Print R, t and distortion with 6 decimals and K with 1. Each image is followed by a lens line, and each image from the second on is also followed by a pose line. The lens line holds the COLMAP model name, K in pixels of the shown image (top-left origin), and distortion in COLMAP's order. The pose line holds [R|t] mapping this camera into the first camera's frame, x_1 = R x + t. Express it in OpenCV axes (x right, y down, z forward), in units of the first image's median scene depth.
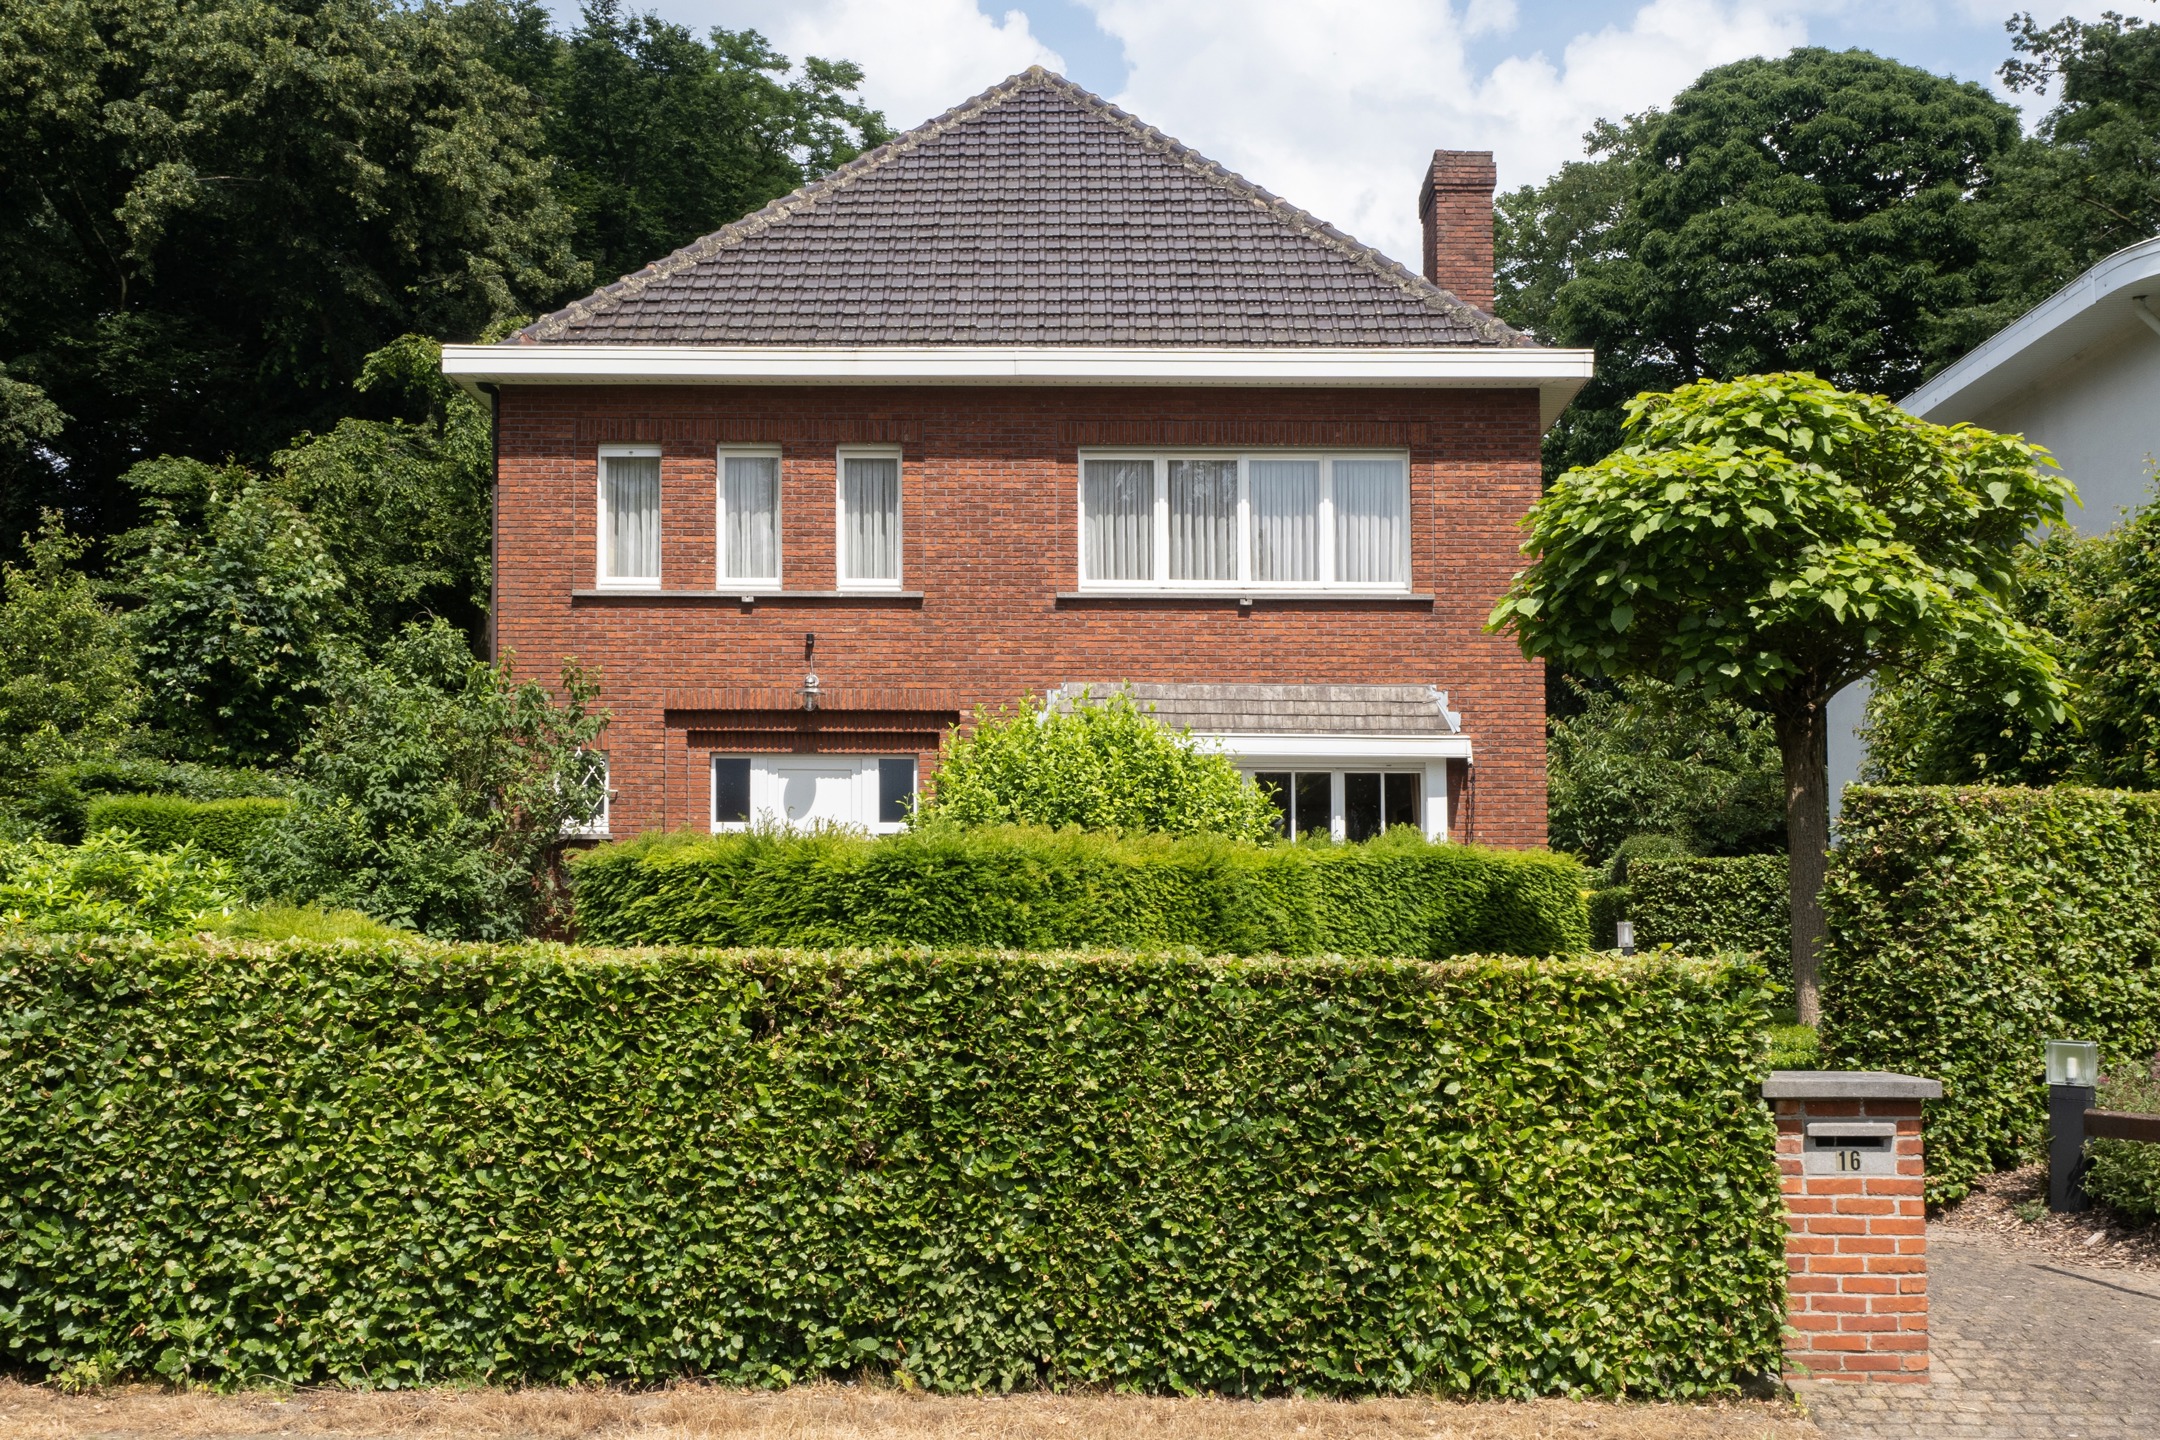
lens RADIAL K [[2387.1, 0, 1079.2], [0, 2387.1, 729.1], [0, 0, 1]] dist [0.018947, 0.000000]
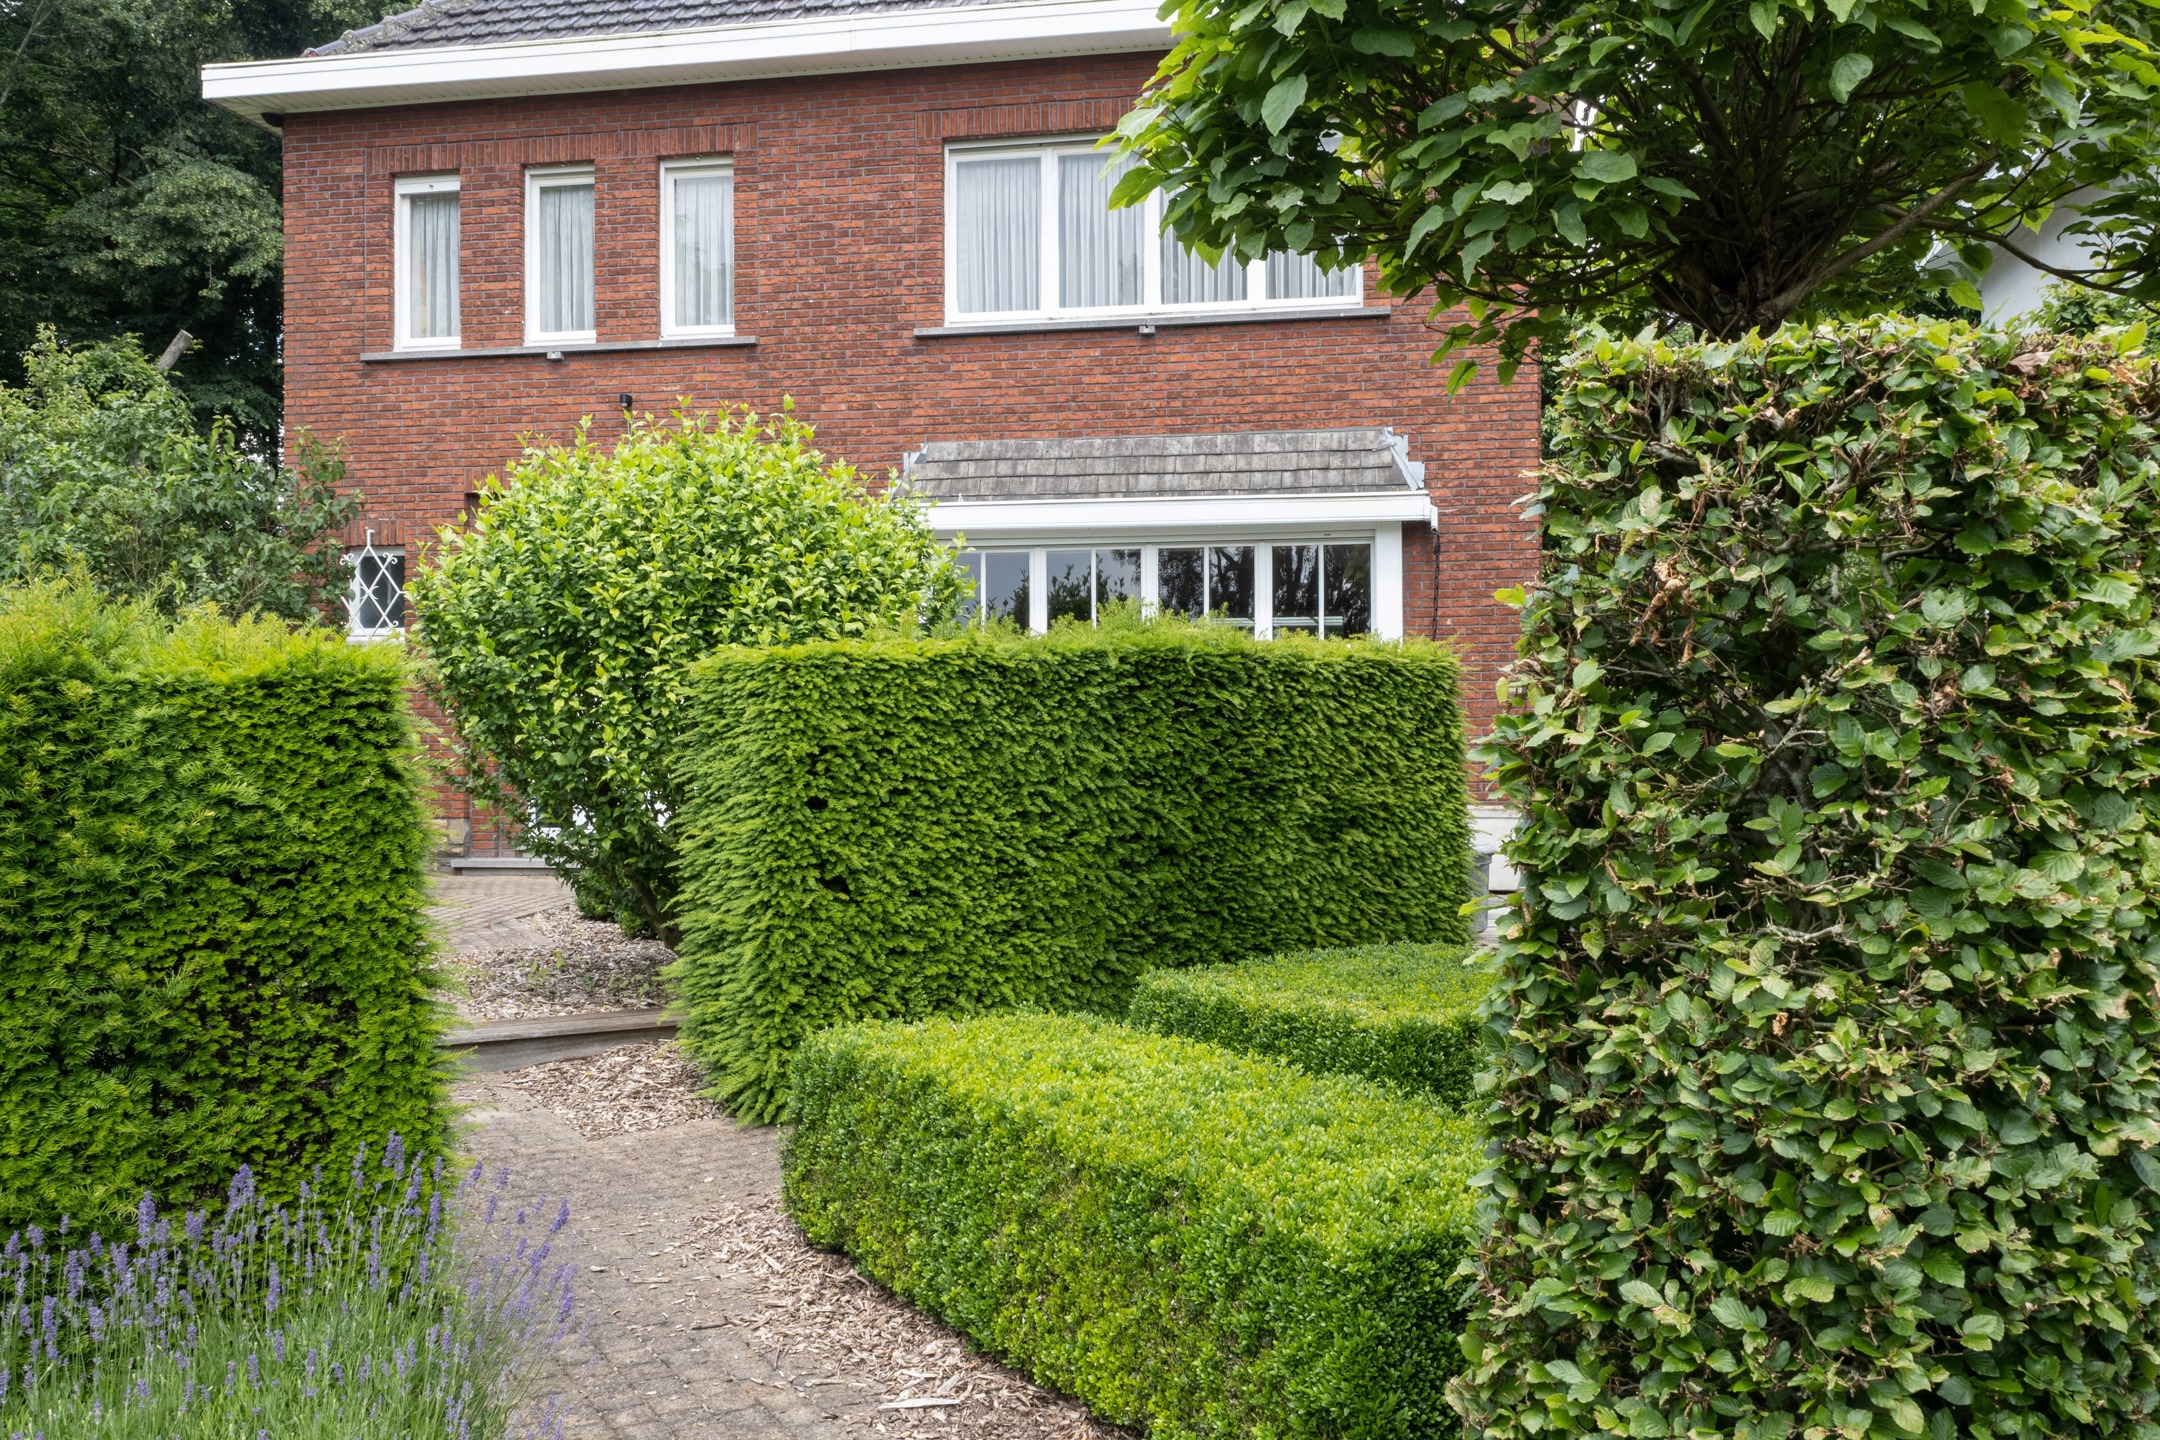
lens RADIAL K [[1936.0, 0, 1082.9], [0, 1936.0, 705.3], [0, 0, 1]] dist [0.011056, -0.002505]
pose [[0.988598, -0.014091, -0.149920, 0.143718], [0.025196, 0.997055, 0.072430, 0.022729], [0.148458, -0.075382, 0.986042, 0.372963]]
